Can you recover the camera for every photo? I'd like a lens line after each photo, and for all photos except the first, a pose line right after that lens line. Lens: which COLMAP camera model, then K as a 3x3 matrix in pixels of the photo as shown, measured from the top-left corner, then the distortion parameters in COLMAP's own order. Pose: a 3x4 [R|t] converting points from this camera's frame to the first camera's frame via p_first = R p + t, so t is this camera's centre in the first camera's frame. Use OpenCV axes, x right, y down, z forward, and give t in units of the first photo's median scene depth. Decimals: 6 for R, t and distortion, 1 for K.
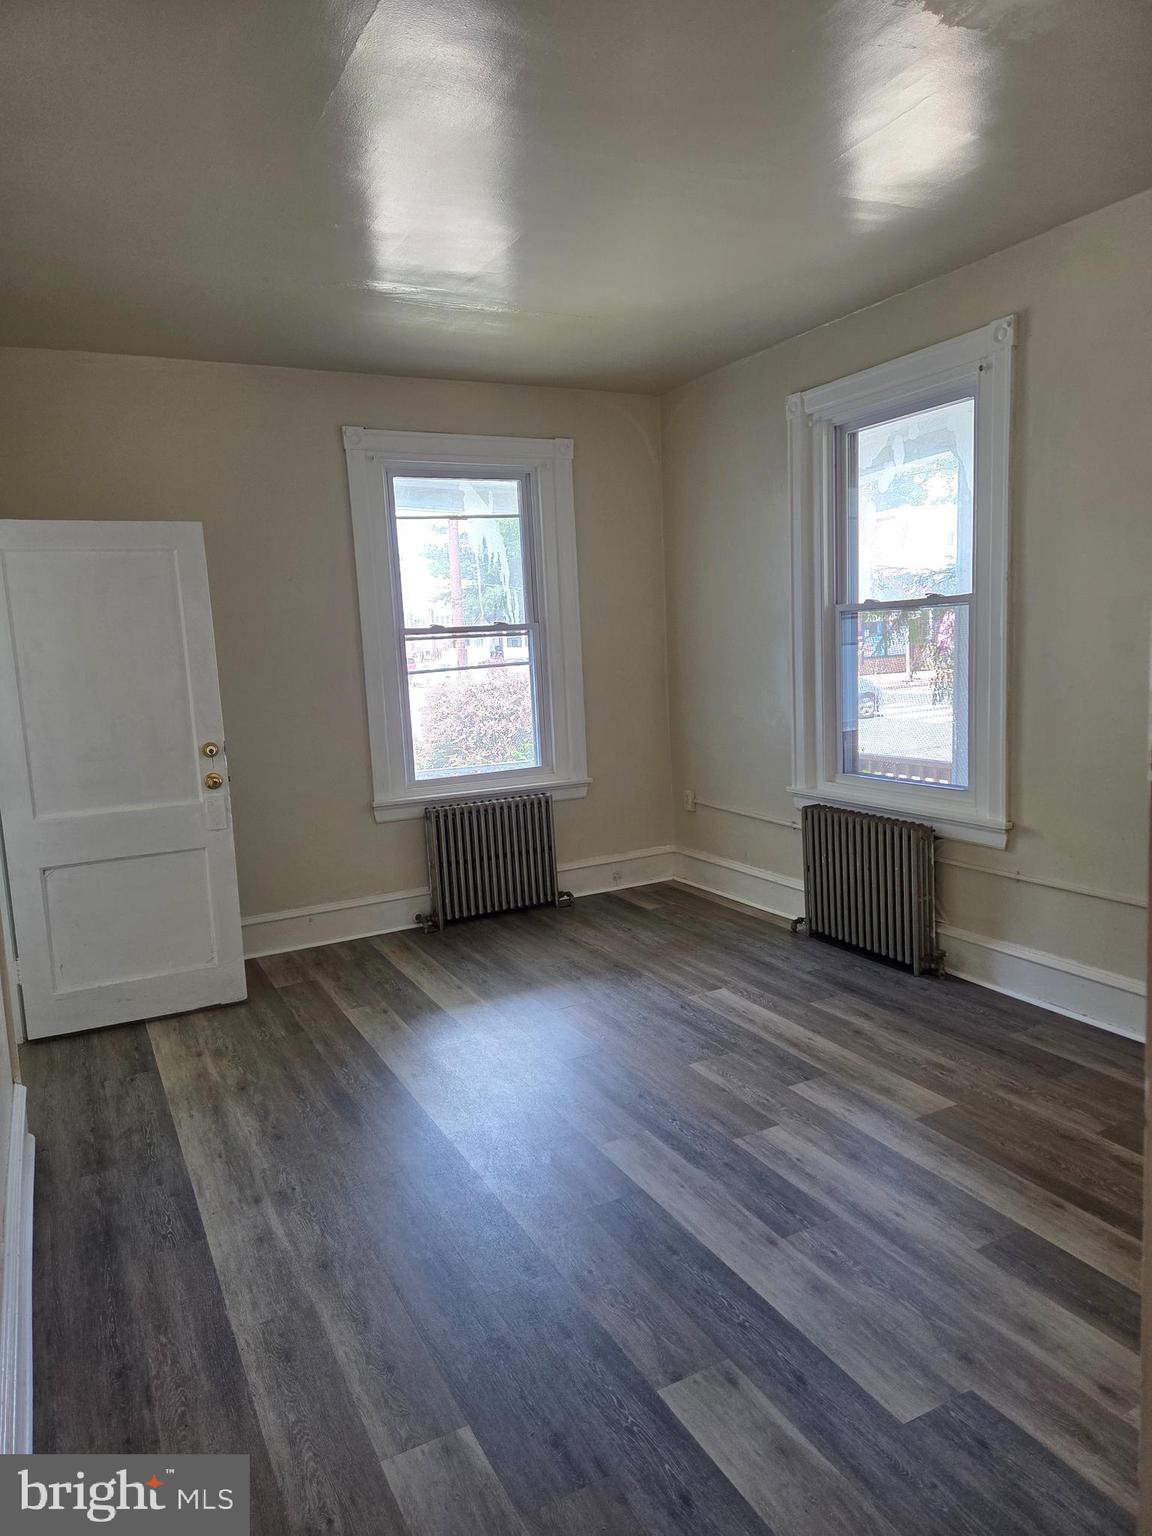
lens RADIAL K [[1038.9, 0, 585.7], [0, 1038.9, 759.7], [0, 0, 1]] dist [0.027274, -0.011702]
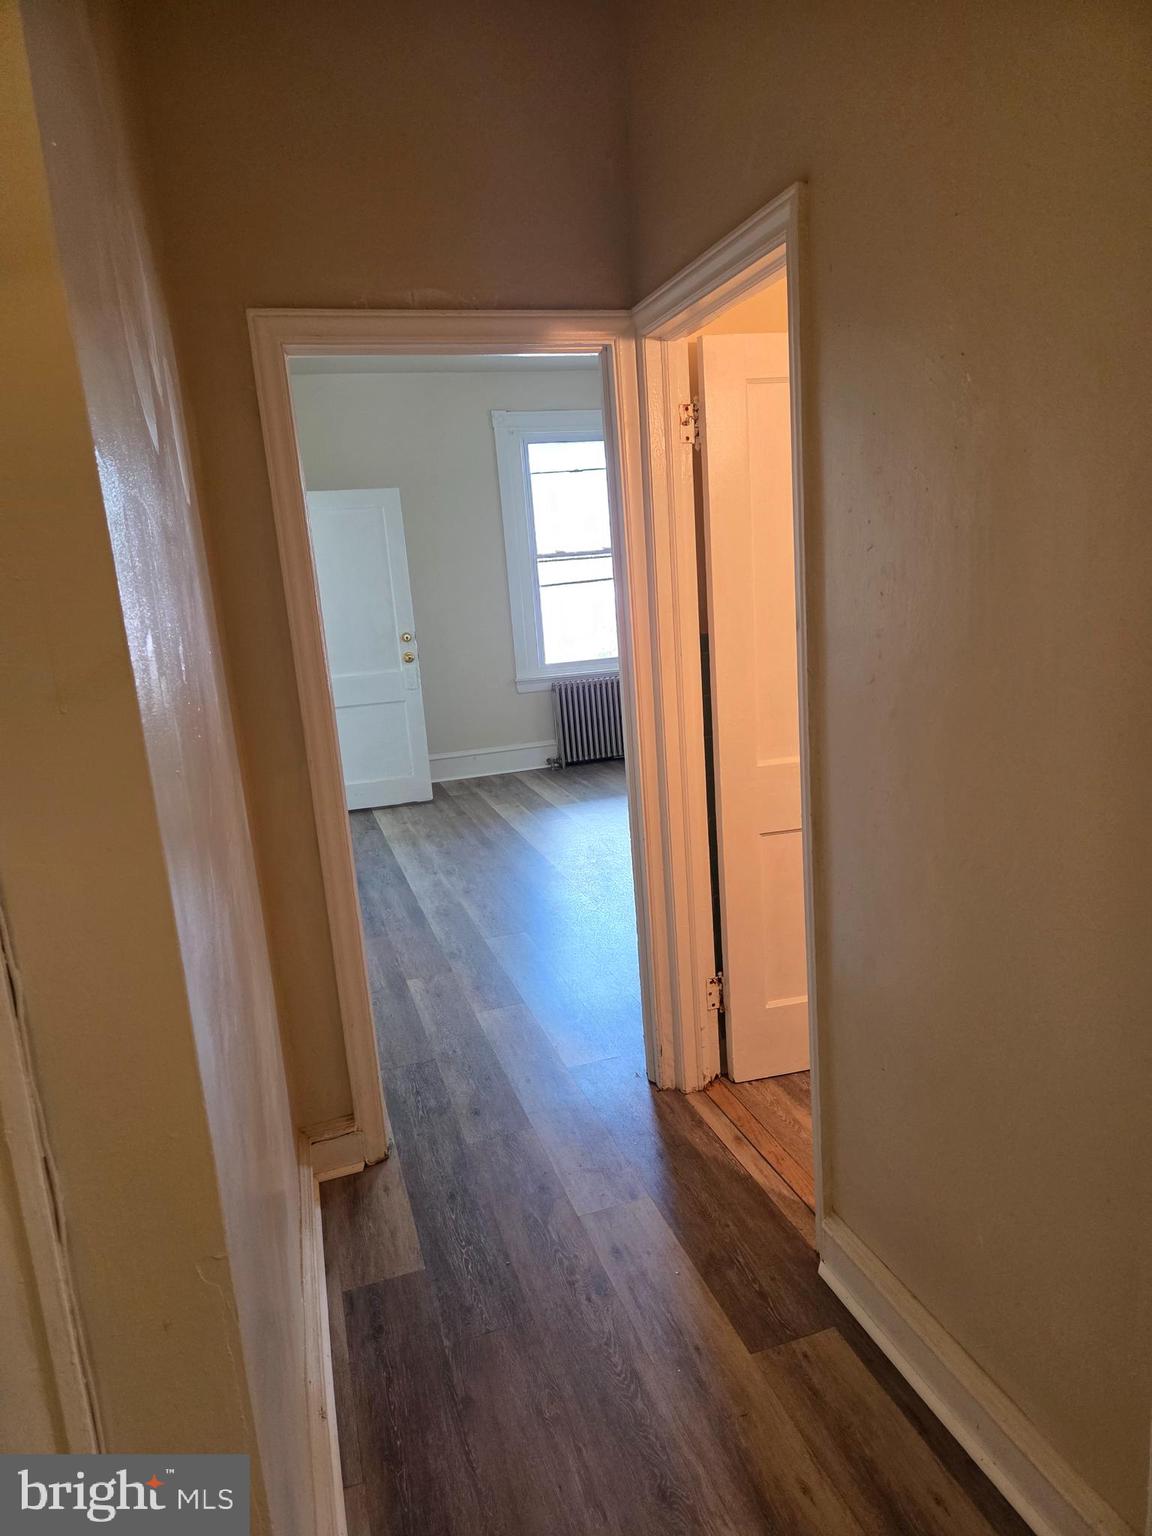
lens RADIAL K [[1038.9, 0, 577.8], [0, 1038.9, 782.5], [0, 0, 1]] dist [0.027274, -0.011702]
pose [[0.982225, 0.012254, -0.187308, 0.183352], [0.004806, 0.995898, 0.090355, 0.067177], [0.187647, -0.089649, 0.978137, -0.487818]]
